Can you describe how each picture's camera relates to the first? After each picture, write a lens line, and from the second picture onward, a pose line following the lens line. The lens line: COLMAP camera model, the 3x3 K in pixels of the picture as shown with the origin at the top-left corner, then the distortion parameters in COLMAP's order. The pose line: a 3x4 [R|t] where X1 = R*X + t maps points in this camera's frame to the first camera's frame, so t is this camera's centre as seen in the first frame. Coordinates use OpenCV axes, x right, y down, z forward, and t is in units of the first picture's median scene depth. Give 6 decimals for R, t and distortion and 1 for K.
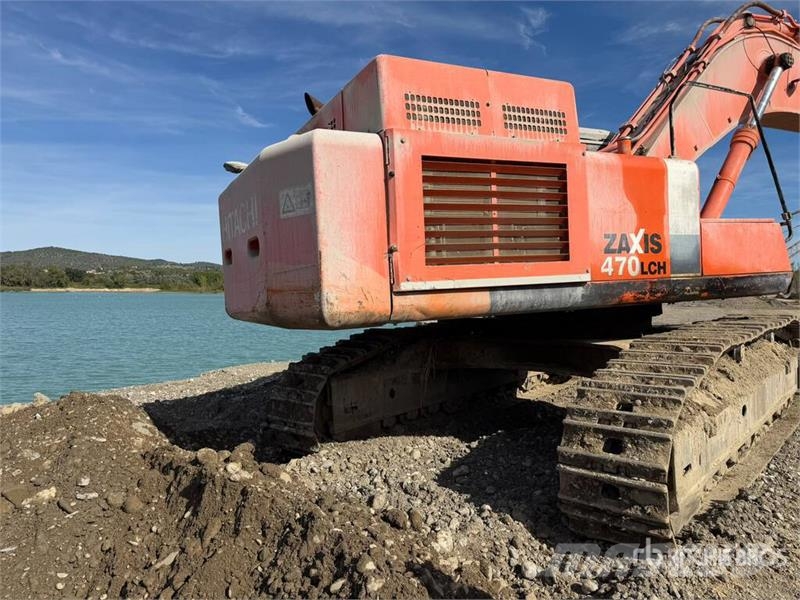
lens RADIAL K [[603.0, 0, 405.4], [0, 603.0, 296.5], [0, 0, 1]] dist [0.053640, -0.055264]
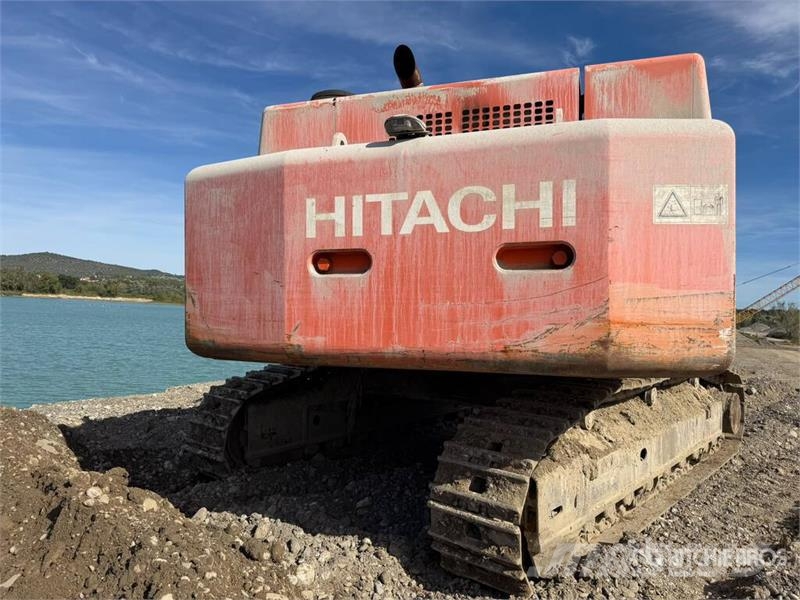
lens RADIAL K [[603.0, 0, 405.4], [0, 603.0, 296.5], [0, 0, 1]] dist [0.053640, -0.055264]
pose [[0.998866, 0.046864, 0.008413, 0.160903], [-0.046523, 0.998235, -0.036916, -0.022924], [-0.010128, 0.036483, 0.999283, -0.024798]]
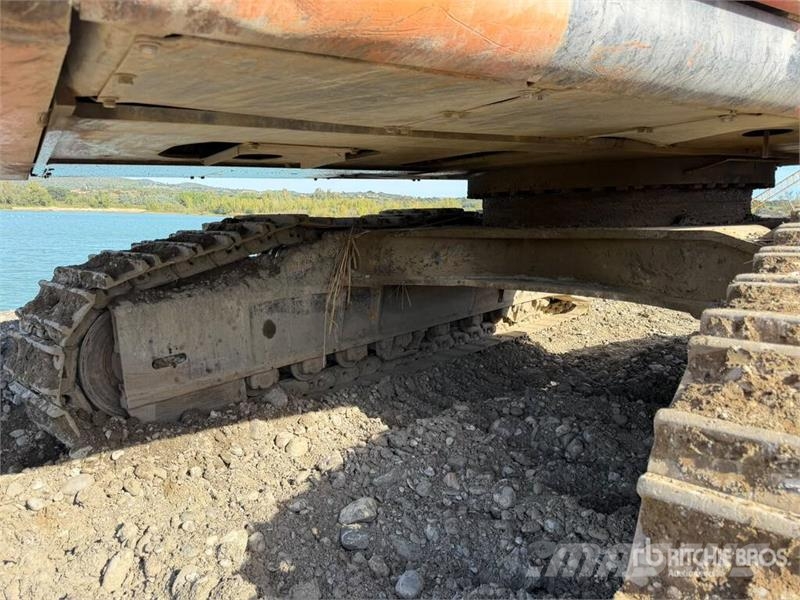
lens RADIAL K [[603.0, 0, 405.4], [0, 603.0, 296.5], [0, 0, 1]] dist [0.053640, -0.055264]
pose [[0.999775, 0.015177, 0.014797, 0.139840], [-0.016856, 0.992524, 0.120880, 0.092564], [-0.012852, -0.121102, 0.992557, 0.673851]]
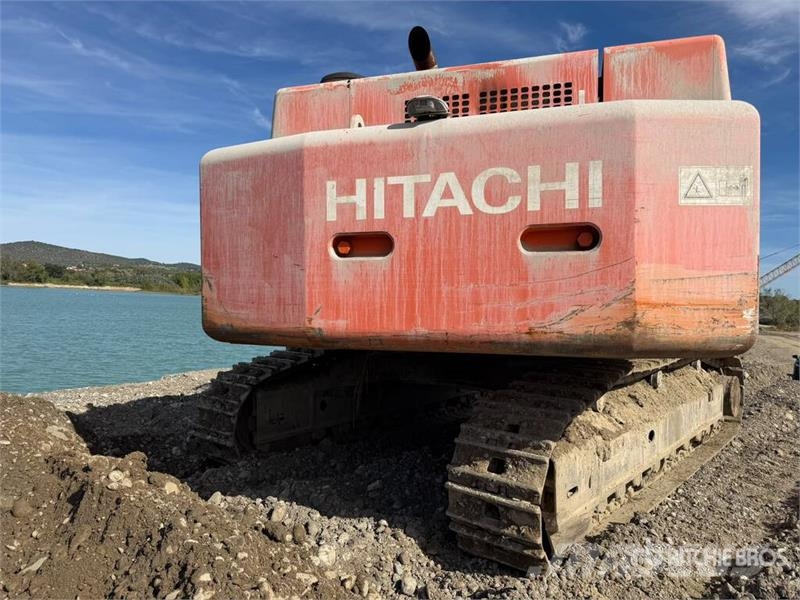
lens RADIAL K [[603.0, 0, 405.4], [0, 603.0, 296.5], [0, 0, 1]] dist [0.053640, -0.055264]
pose [[0.998752, 0.042839, 0.025671, 0.121331], [-0.042391, 0.998944, -0.017733, -0.014547], [-0.026404, 0.016623, 0.999513, -0.024601]]
